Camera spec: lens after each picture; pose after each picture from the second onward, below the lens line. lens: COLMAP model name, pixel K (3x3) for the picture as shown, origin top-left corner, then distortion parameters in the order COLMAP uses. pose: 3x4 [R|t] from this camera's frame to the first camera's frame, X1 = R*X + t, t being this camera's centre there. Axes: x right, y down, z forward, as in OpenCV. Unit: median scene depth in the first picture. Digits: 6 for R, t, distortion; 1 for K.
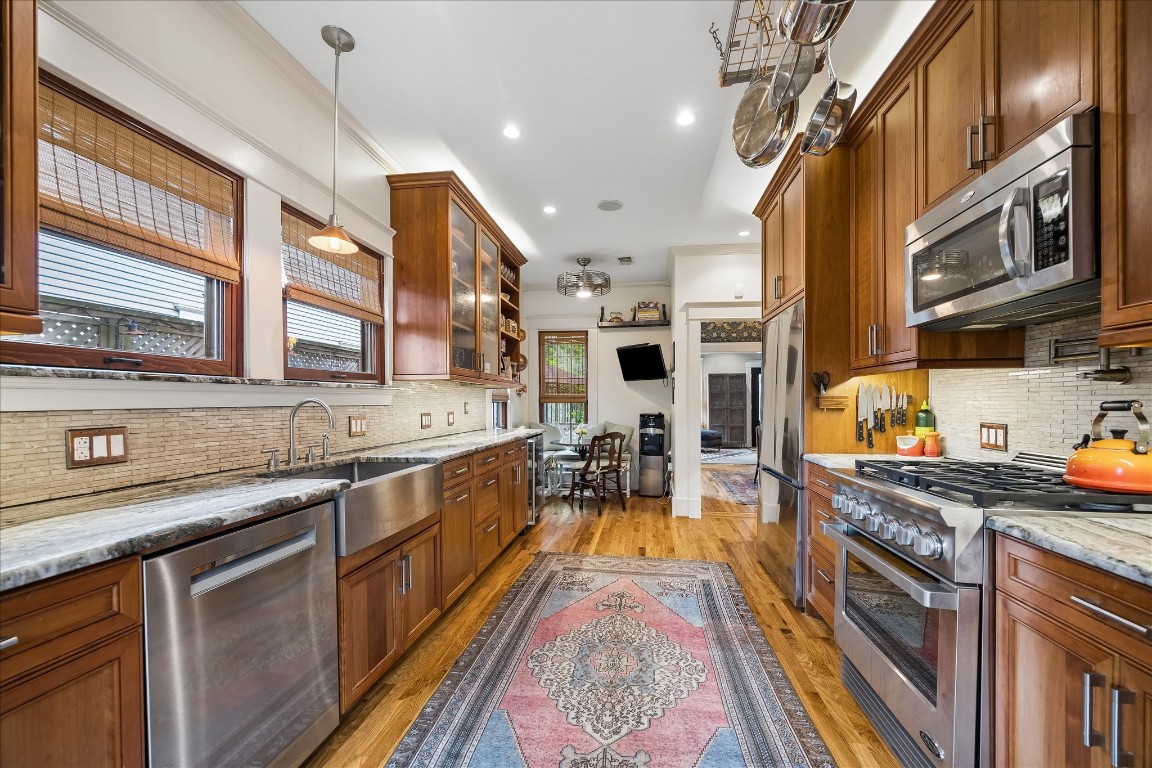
lens RADIAL K [[447.1, 0, 576.0], [0, 447.1, 384.0], [0, 0, 1]] dist [0.000464, 0.000048]
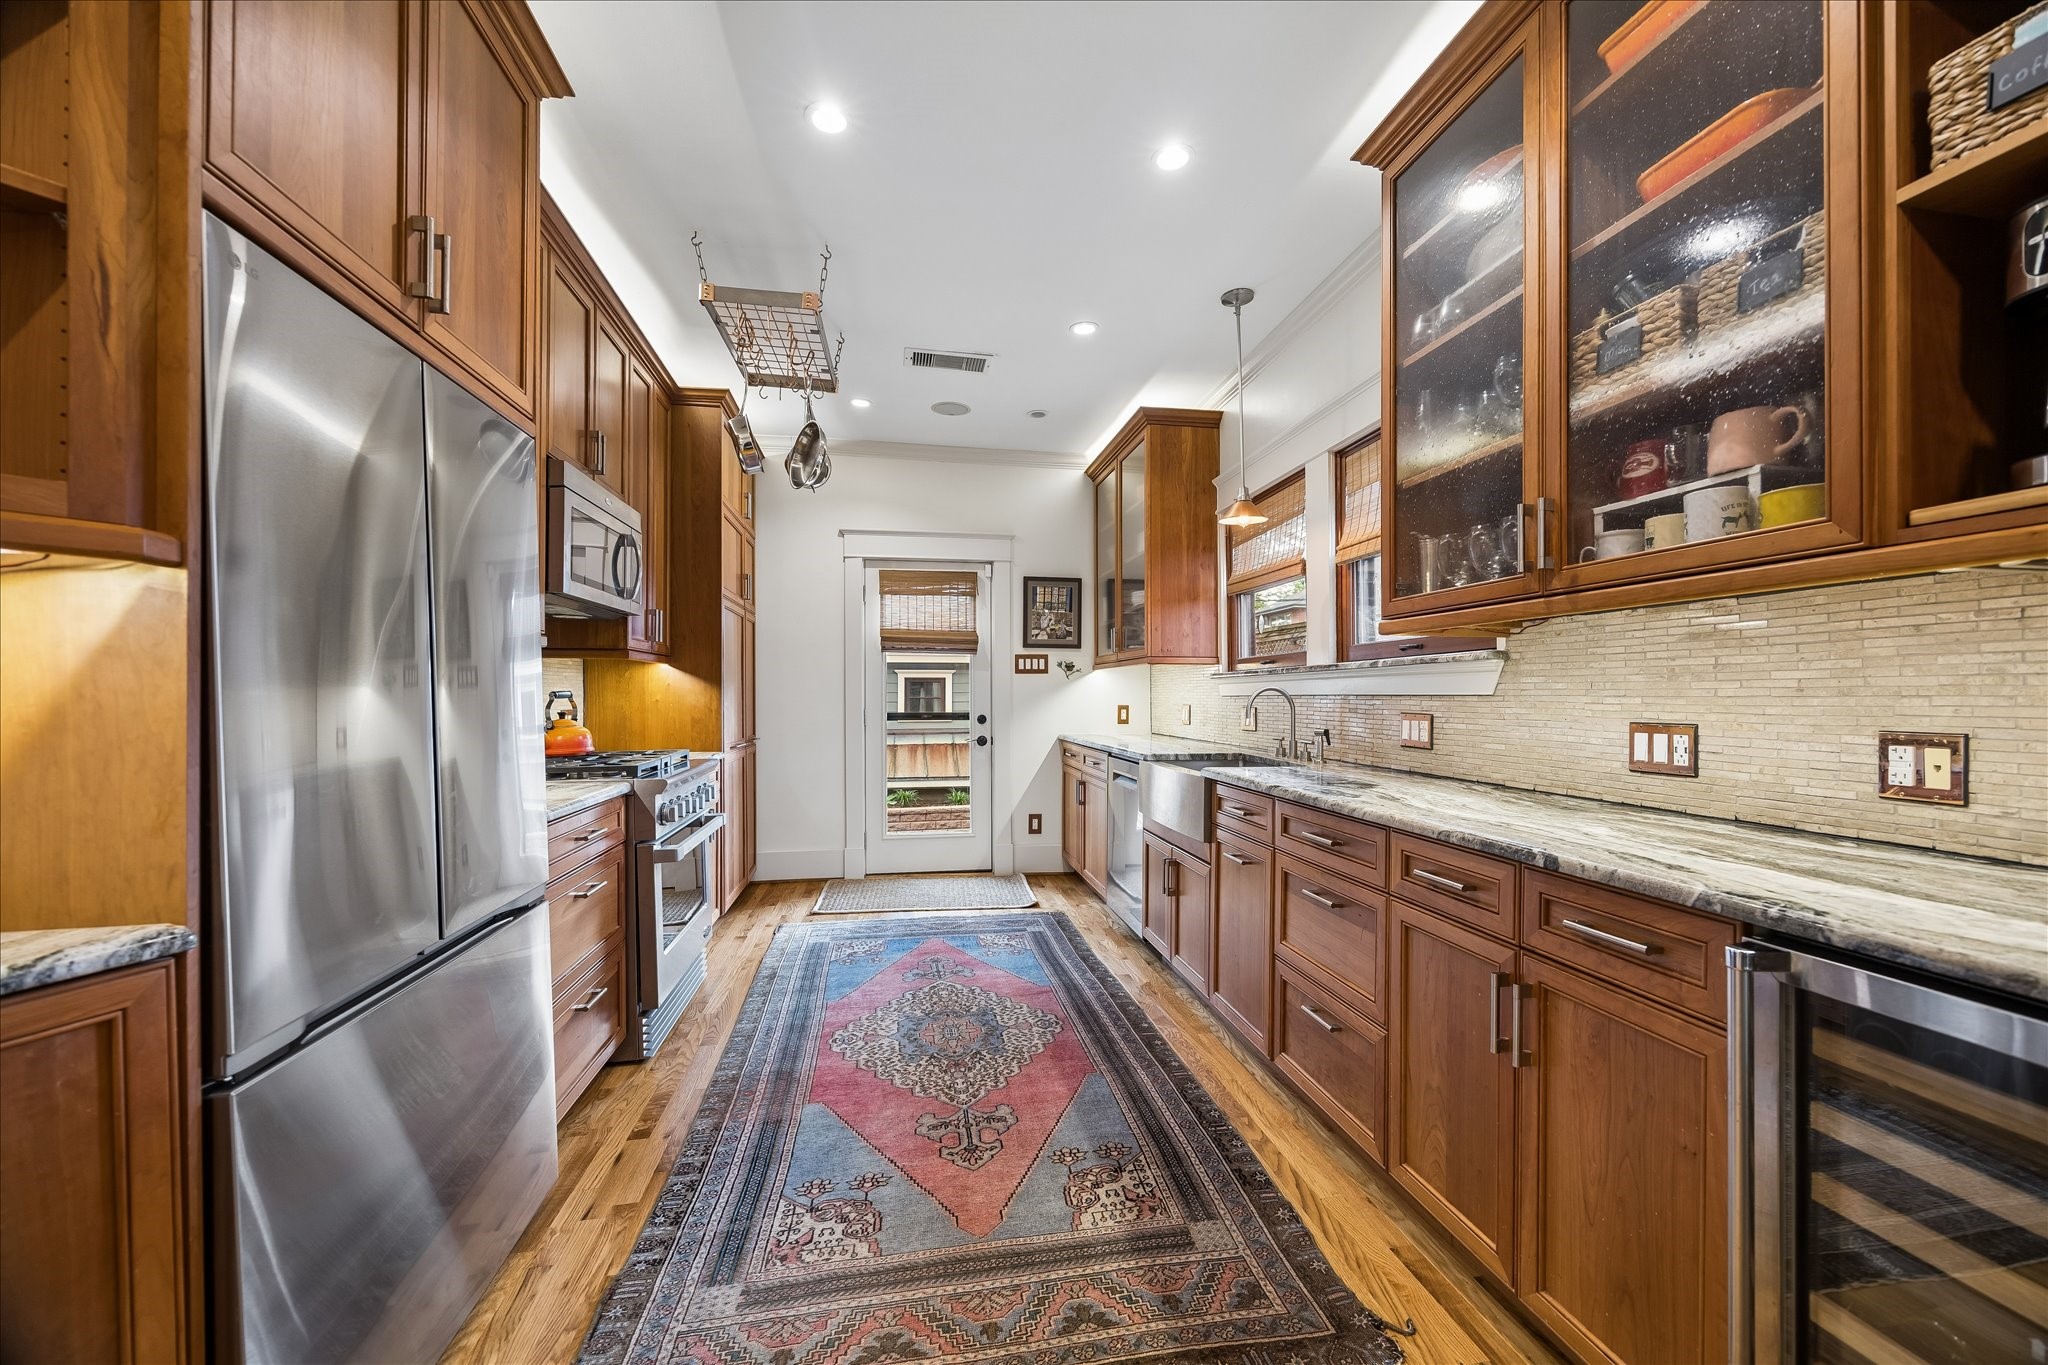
lens RADIAL K [[794.8, 0, 1024.0], [0, 794.8, 682.5], [0, 0, 1]] dist [0.000464, 0.000048]
pose [[-0.950209, -0.000485, -0.311613, 0.316047], [0.016454, 0.998526, -0.051728, 0.082787], [0.311179, -0.054280, -0.948800, 1.917291]]
